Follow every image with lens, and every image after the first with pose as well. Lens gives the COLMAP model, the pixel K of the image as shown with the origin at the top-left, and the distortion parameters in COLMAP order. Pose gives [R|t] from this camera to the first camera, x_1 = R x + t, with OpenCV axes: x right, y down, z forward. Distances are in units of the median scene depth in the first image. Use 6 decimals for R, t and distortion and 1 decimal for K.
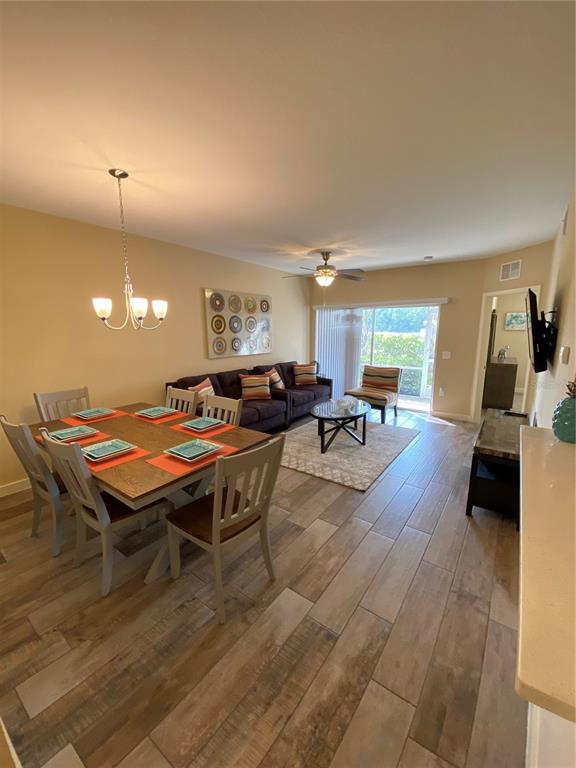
lens RADIAL K [[305.0, 0, 288.0], [0, 305.0, 384.0], [0, 0, 1]] dist [-0.033301, -0.000429]
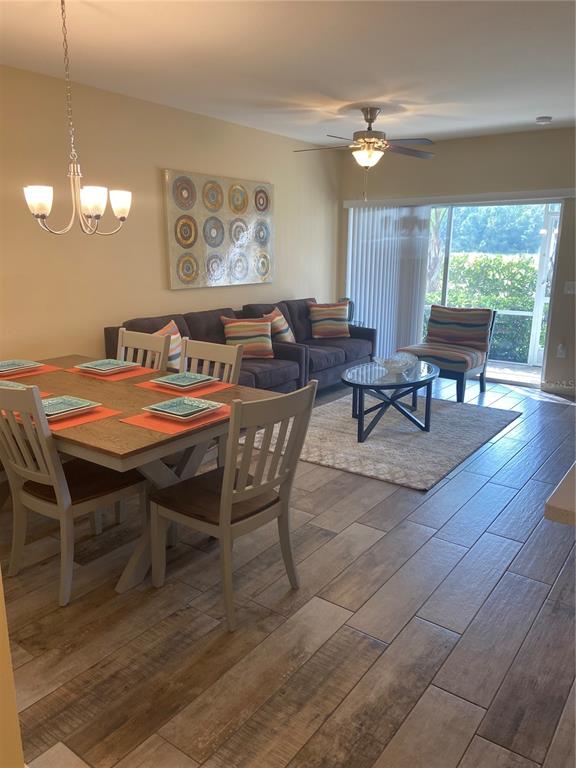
lens RADIAL K [[573.3, 0, 288.0], [0, 573.3, 384.0], [0, 0, 1]] dist [-0.006642, -0.001655]
pose [[0.999960, 0.008846, 0.001577, -0.046667], [-0.008923, 0.998273, 0.058057, 0.053889], [-0.001060, -0.058069, 0.998312, -0.207827]]
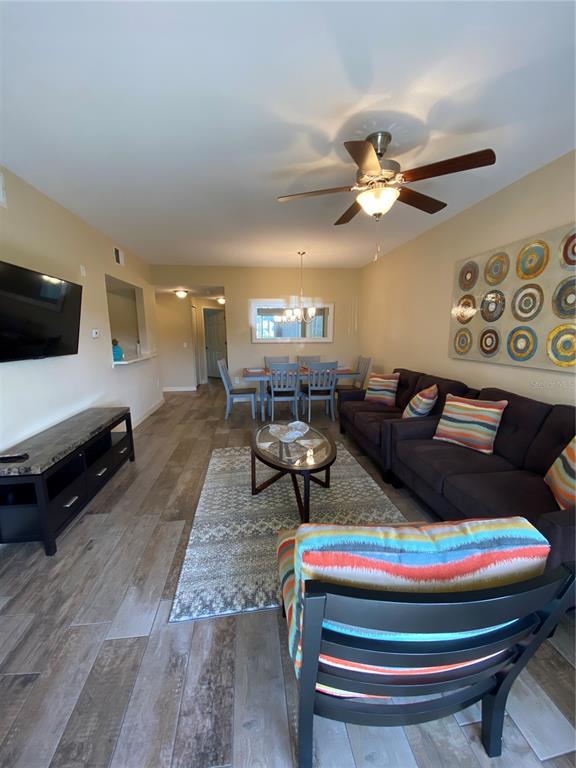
lens RADIAL K [[305.0, 0, 288.0], [0, 305.0, 384.0], [0, 0, 1]] dist [-0.033301, -0.000429]
pose [[-0.720072, 0.128733, -0.681853, 0.835352], [-0.104053, 0.951497, 0.289526, -0.301877], [0.686053, 0.279429, -0.671752, 1.937208]]
